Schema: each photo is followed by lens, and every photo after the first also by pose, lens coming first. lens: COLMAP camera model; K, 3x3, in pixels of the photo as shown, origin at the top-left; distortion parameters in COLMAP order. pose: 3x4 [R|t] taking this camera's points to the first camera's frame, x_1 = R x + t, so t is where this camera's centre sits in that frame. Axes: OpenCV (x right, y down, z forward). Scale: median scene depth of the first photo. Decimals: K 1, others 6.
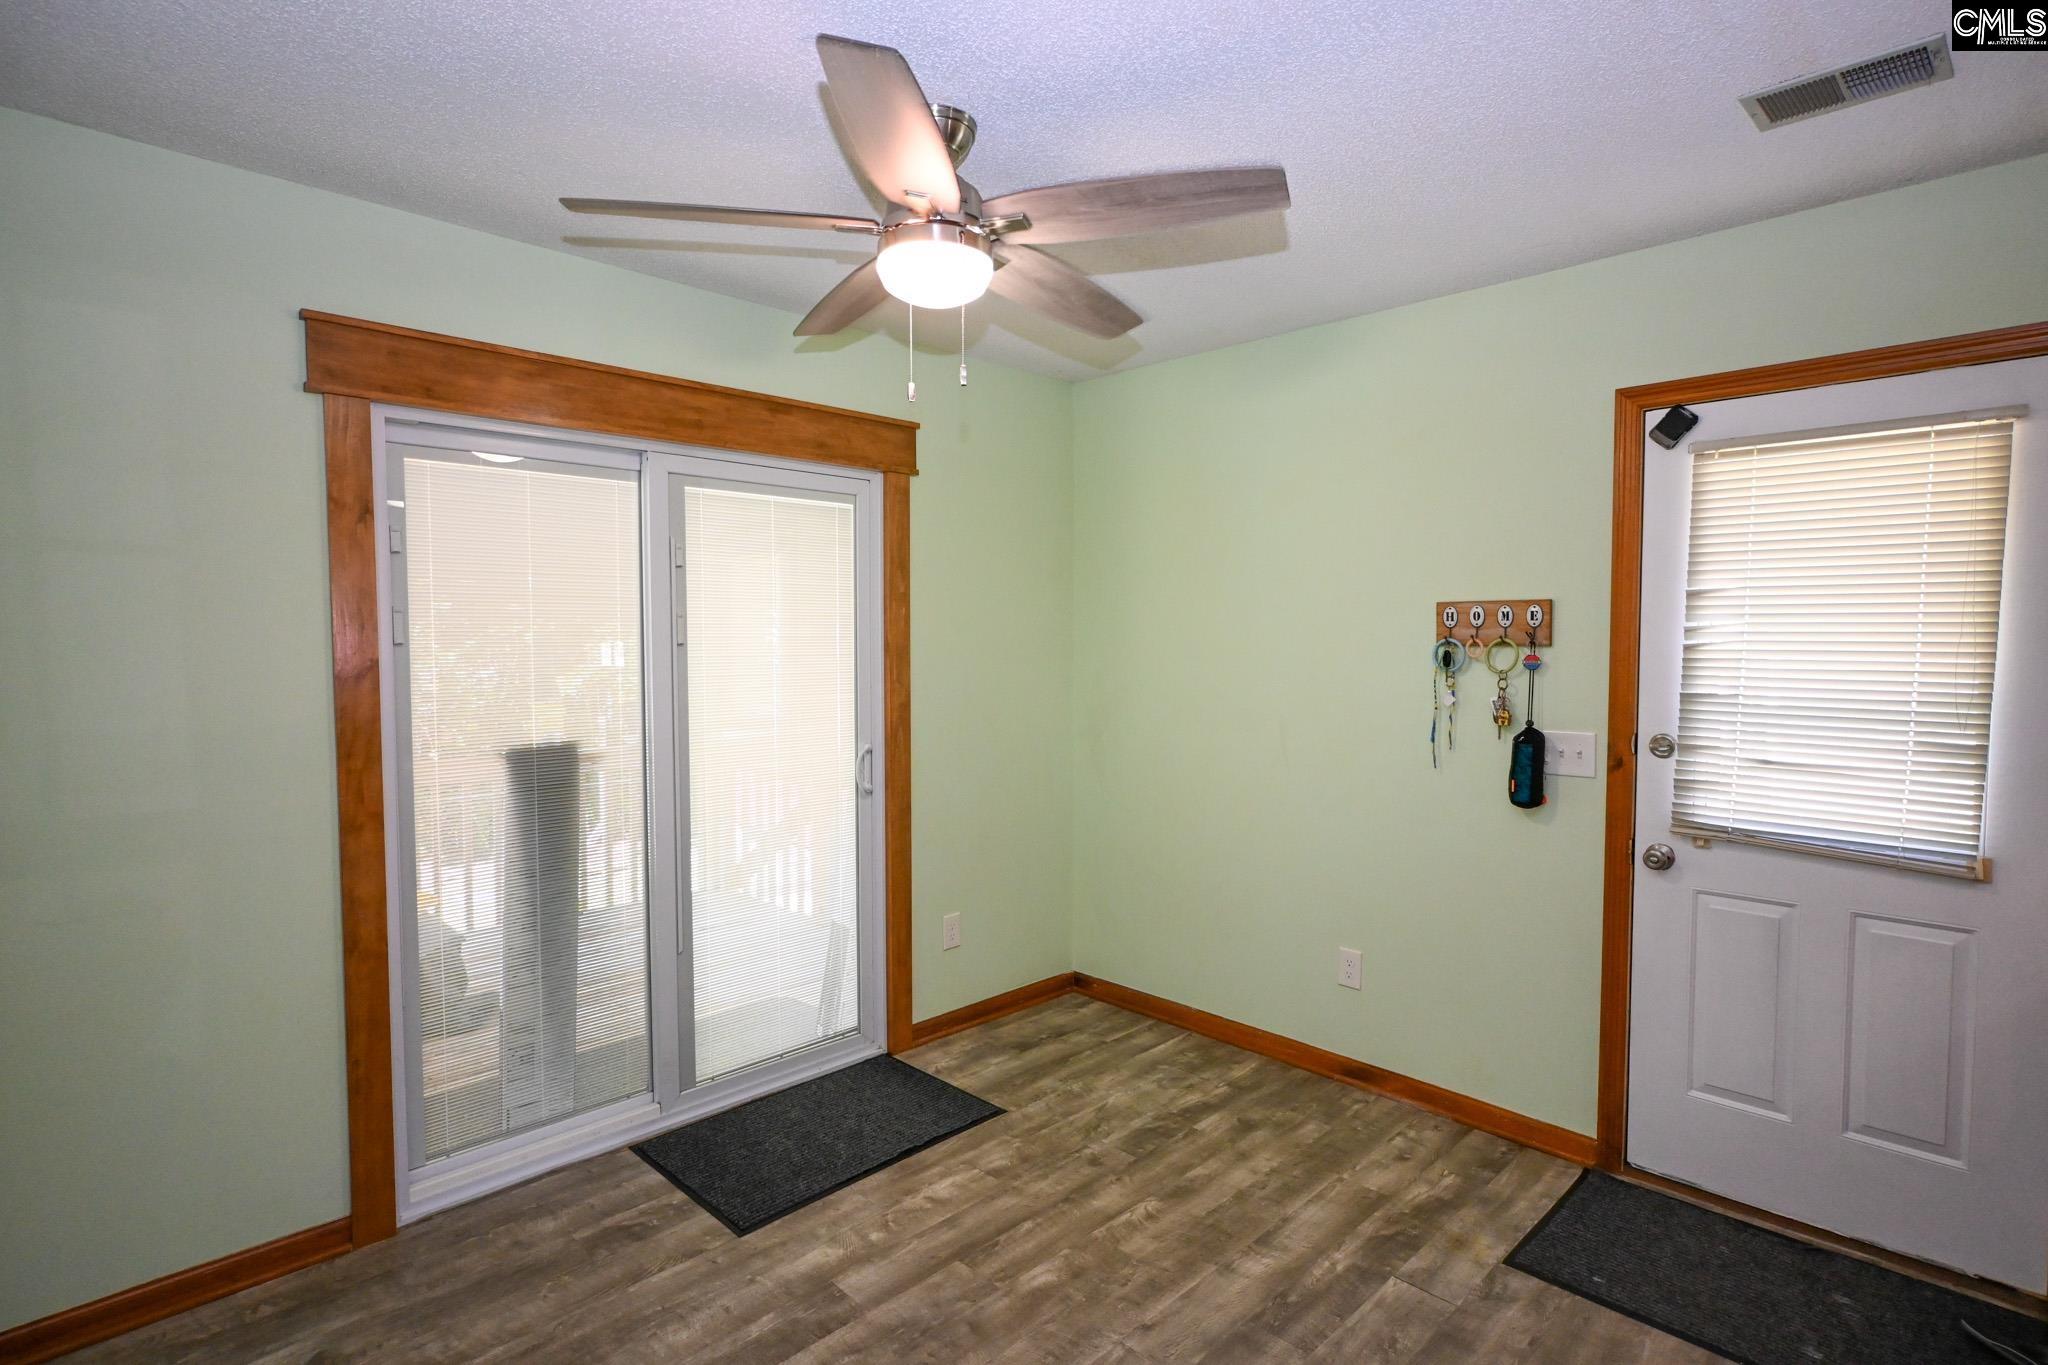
lens RADIAL K [[1032.5, 0, 1008.8], [0, 1032.5, 685.5], [0, 0, 1]] dist [-0.000758, 0.000835]
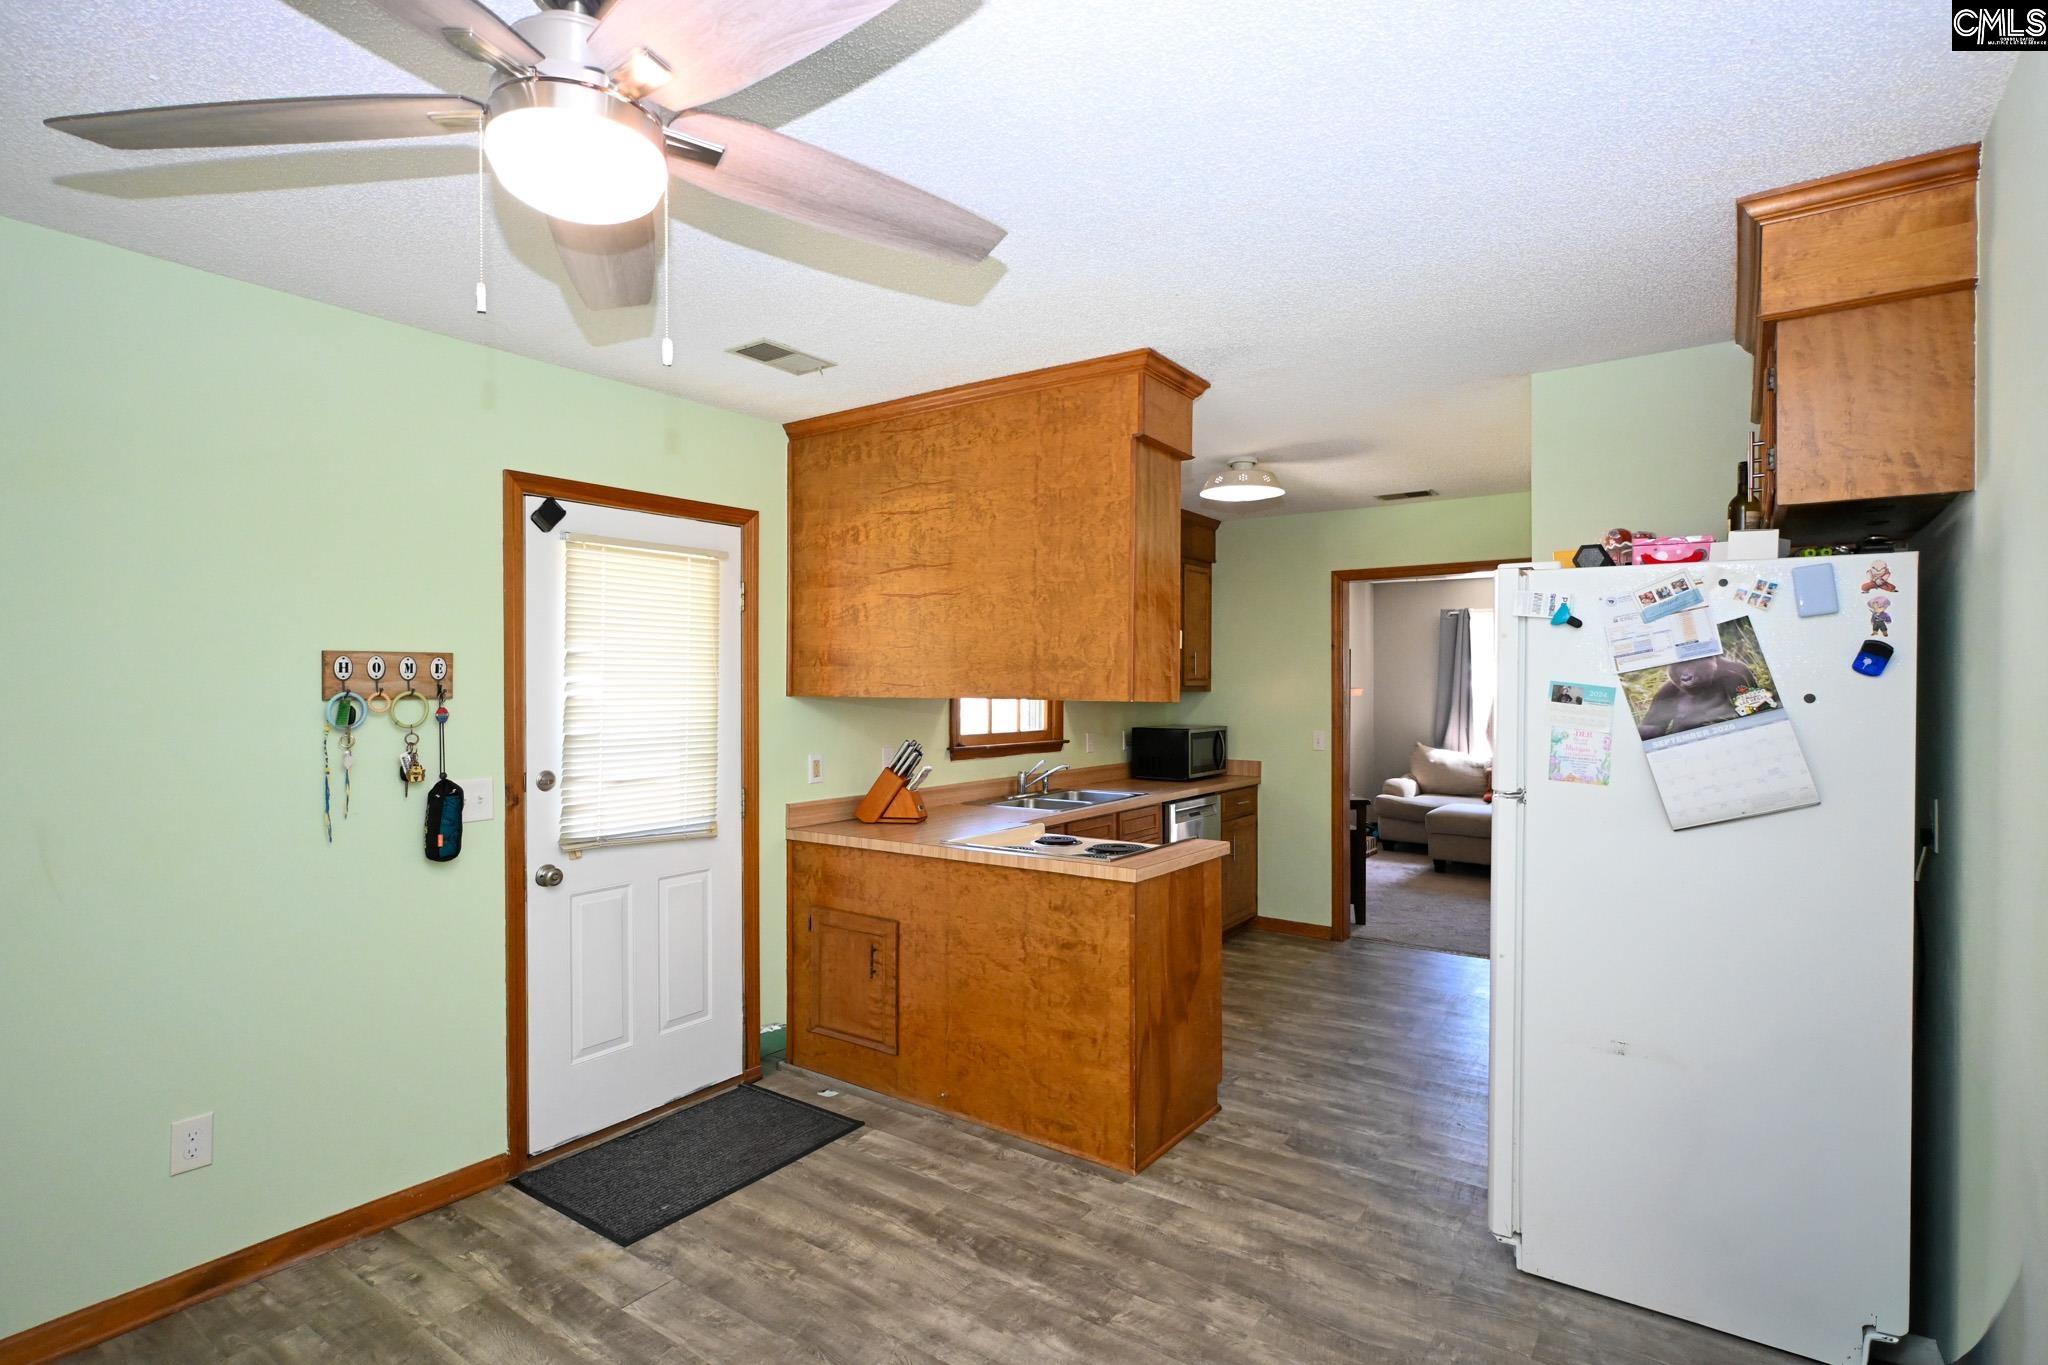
lens RADIAL K [[1032.5, 0, 1041.5], [0, 1032.5, 690.8], [0, 0, 1]] dist [-0.000758, 0.000835]
pose [[-0.207868, -0.001457, 0.978156, -0.606006], [0.054968, 0.998401, 0.013168, -0.027444], [-0.976611, 0.056505, -0.207455, 0.648226]]
